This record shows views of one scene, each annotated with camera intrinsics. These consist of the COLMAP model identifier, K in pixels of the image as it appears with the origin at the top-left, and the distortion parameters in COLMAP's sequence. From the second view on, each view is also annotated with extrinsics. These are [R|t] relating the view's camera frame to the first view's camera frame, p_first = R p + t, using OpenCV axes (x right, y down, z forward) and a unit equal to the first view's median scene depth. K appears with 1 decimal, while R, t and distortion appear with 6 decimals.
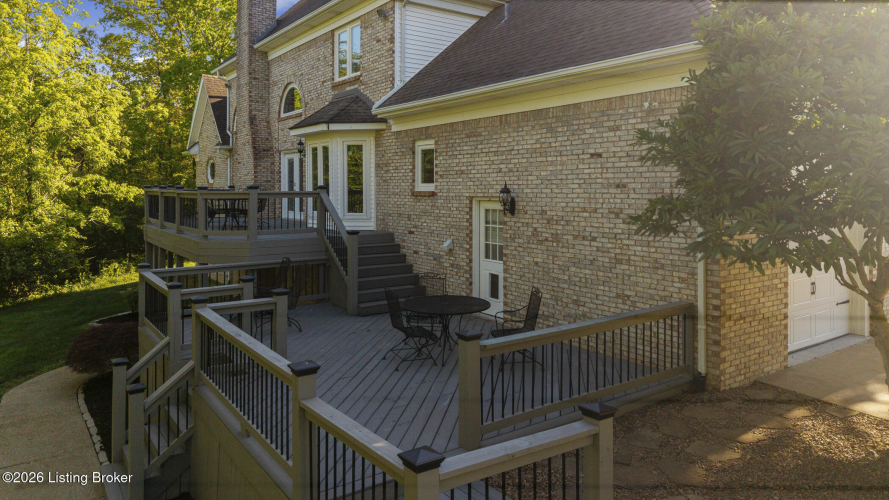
lens RADIAL K [[604.3, 0, 426.9], [0, 604.3, 199.1], [0, 0, 1]] dist [0.068303, -0.014027]
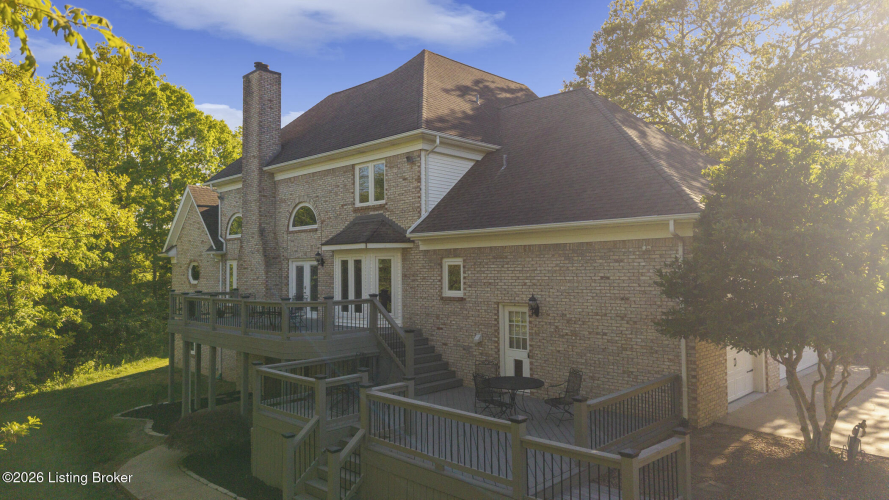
lens RADIAL K [[604.3, 0, 411.8], [0, 604.3, 252.3], [0, 0, 1]] dist [0.068303, -0.014027]
pose [[0.985090, -0.005409, 0.171953, -0.289581], [0.013880, 0.998746, -0.048100, -0.044575], [-0.171477, 0.049769, 0.983930, -0.257164]]
